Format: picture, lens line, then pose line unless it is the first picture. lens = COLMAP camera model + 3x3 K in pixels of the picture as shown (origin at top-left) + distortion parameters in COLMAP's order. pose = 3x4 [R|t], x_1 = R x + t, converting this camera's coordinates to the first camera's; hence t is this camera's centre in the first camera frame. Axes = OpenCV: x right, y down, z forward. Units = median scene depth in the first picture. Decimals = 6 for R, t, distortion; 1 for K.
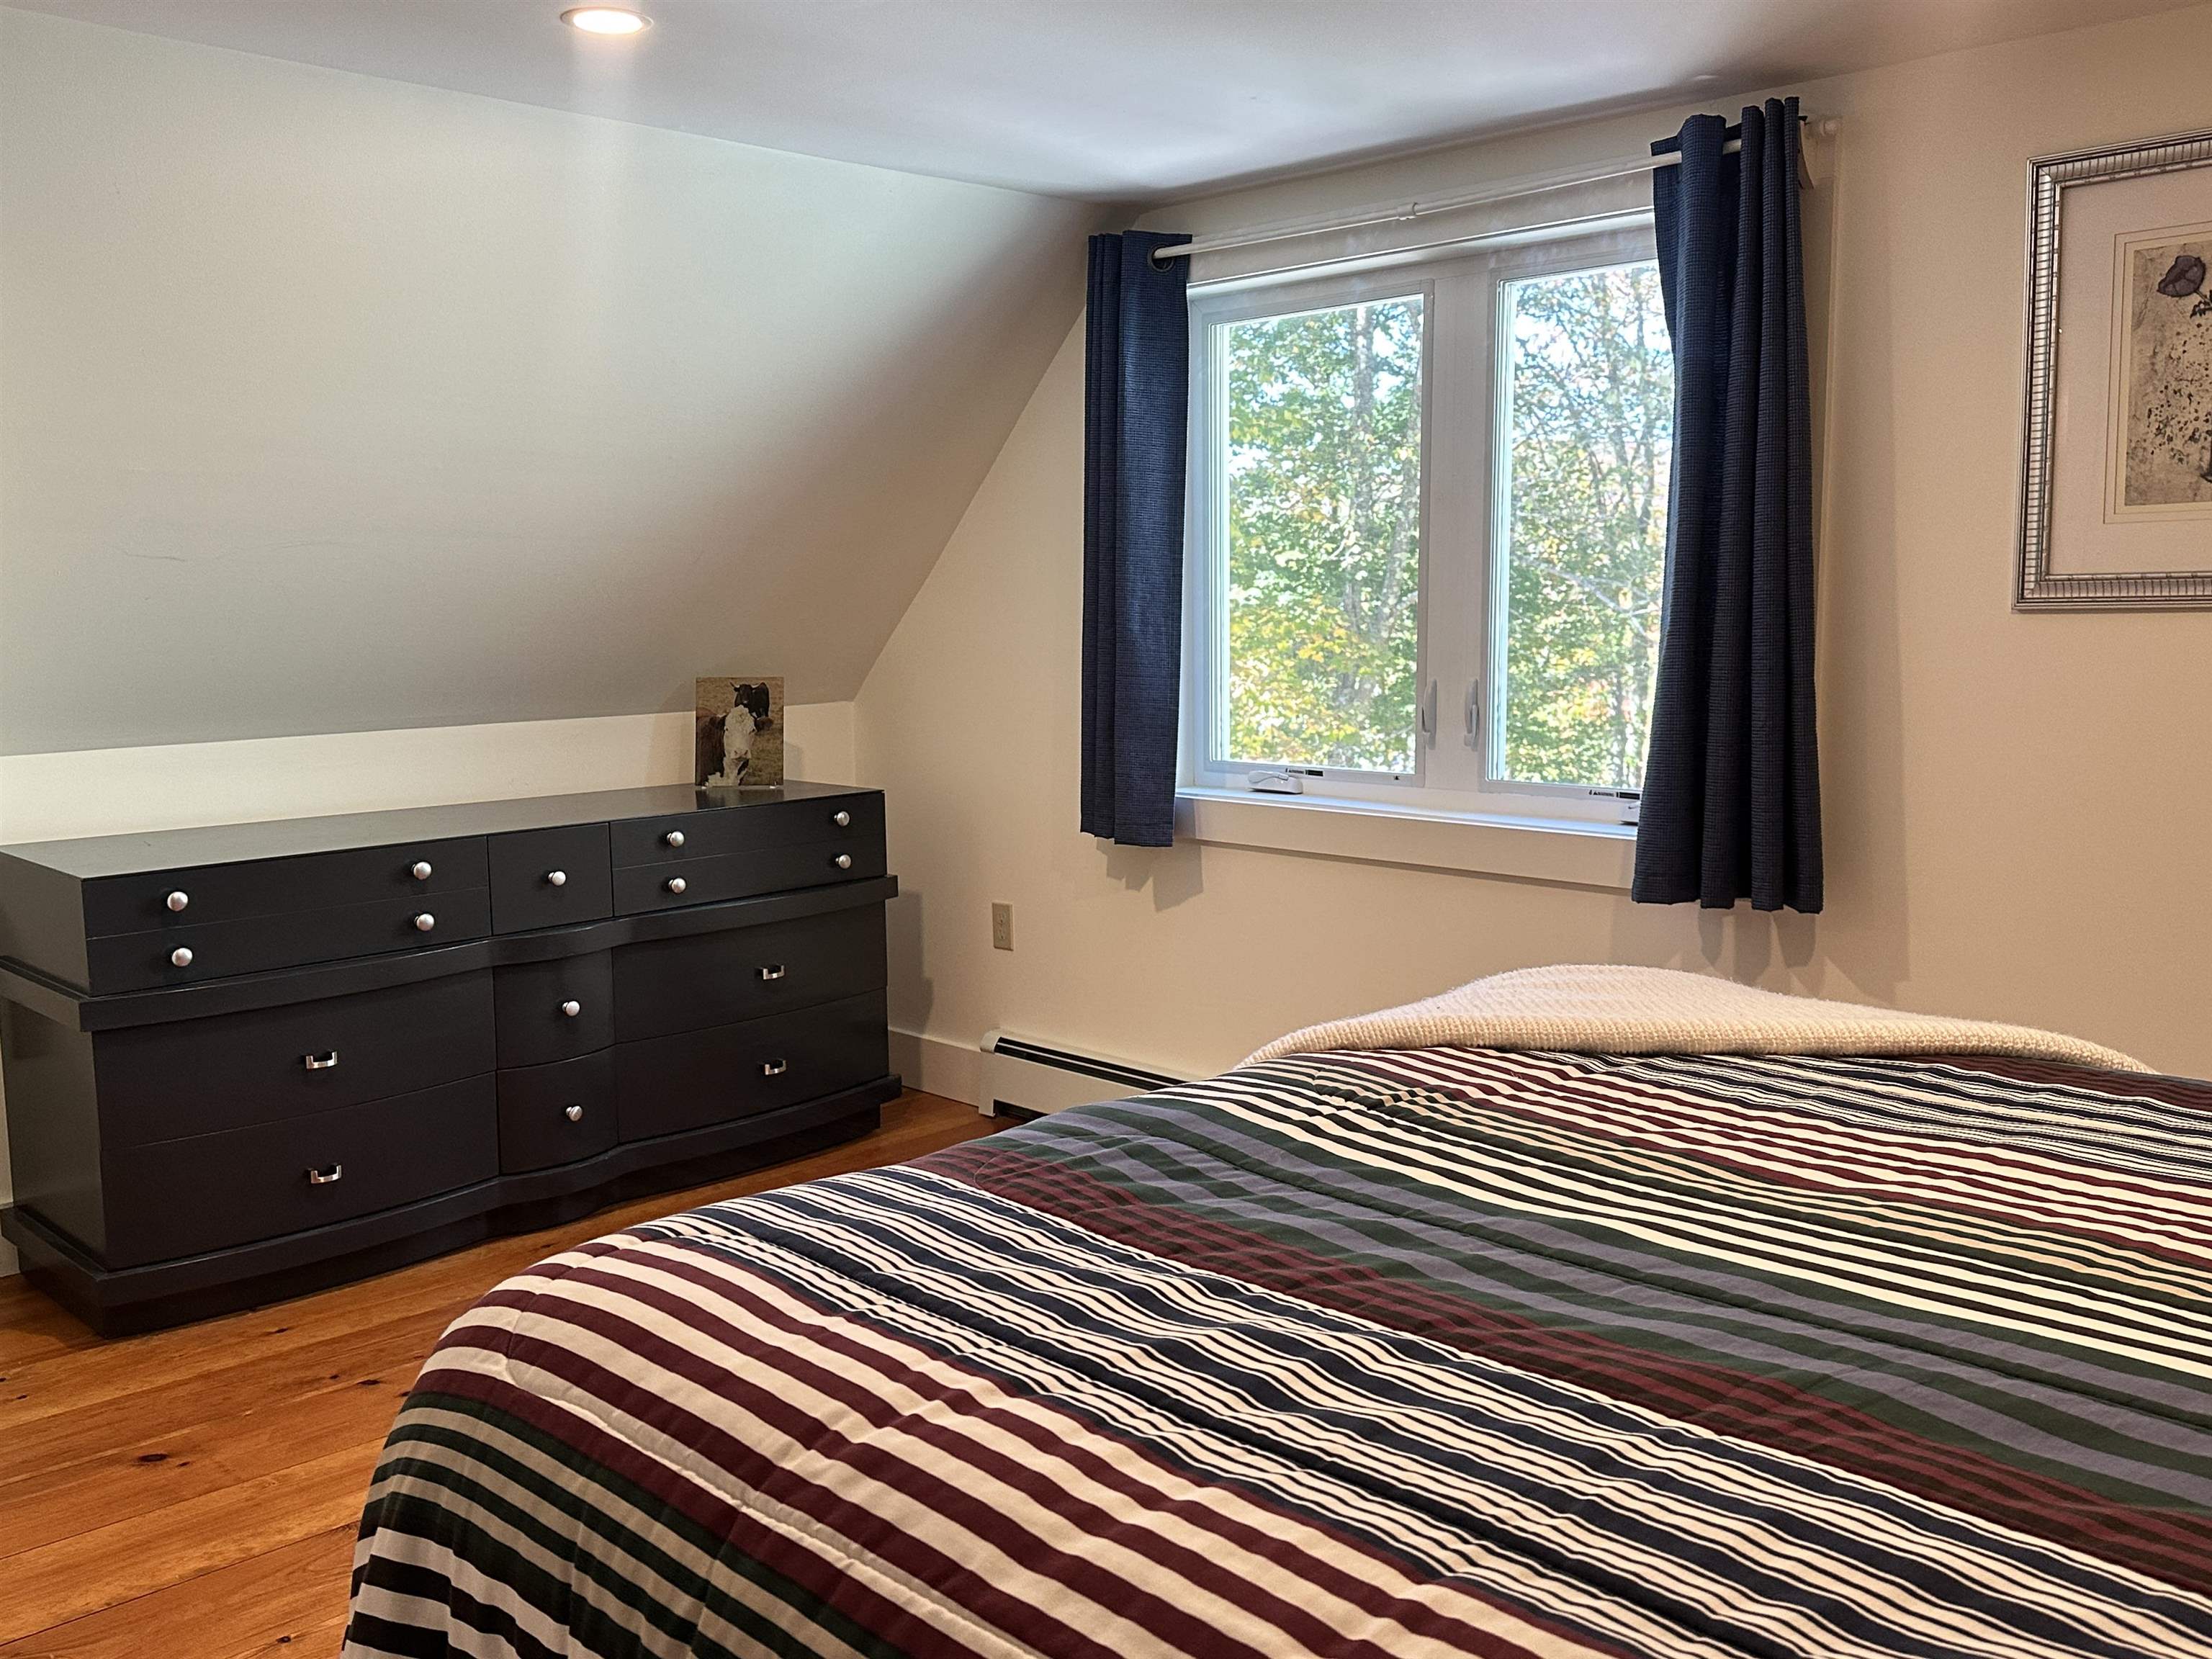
lens RADIAL K [[1940.8, 0, 1105.3], [0, 1940.8, 826.4], [0, 0, 1]] dist [0.000593, -0.000237]
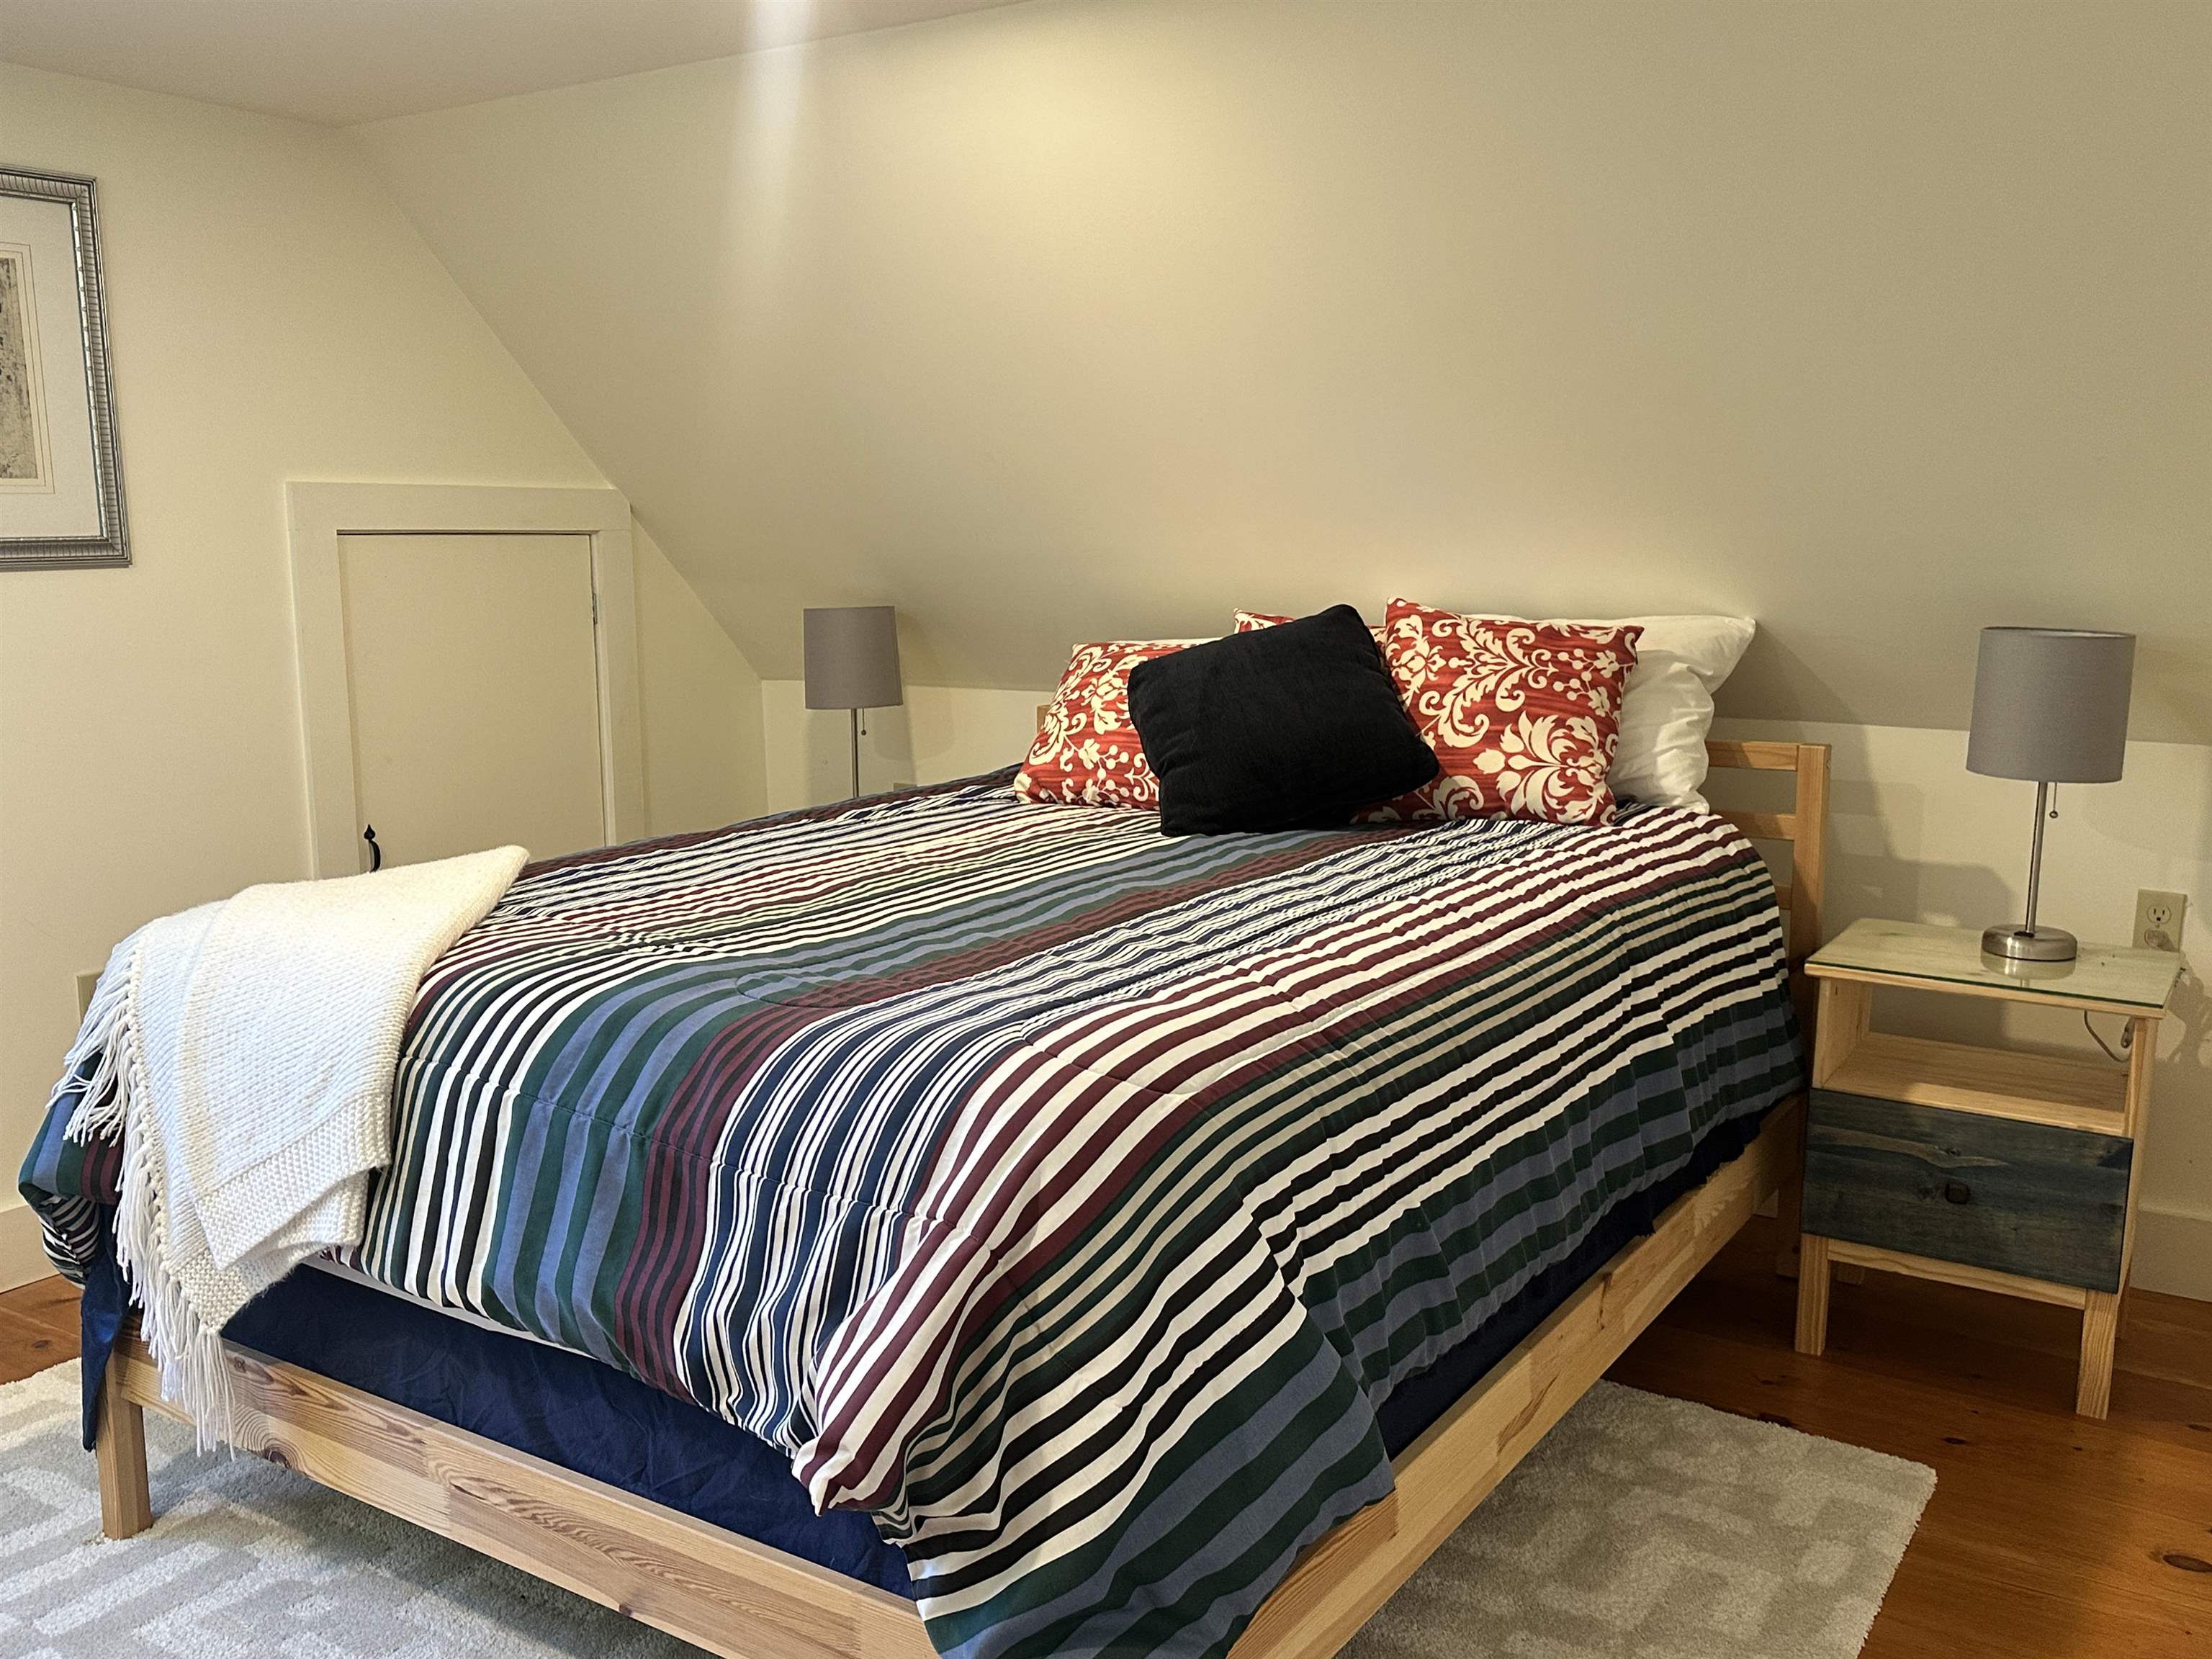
lens RADIAL K [[1940.8, 0, 1106.0], [0, 1940.8, 833.7], [0, 0, 1]] dist [0.000593, -0.000237]
pose [[-0.212801, -0.146832, 0.966000, -1.789070], [0.117370, 0.977644, 0.174458, -0.189197], [-0.970021, 0.150504, -0.190810, 1.377649]]
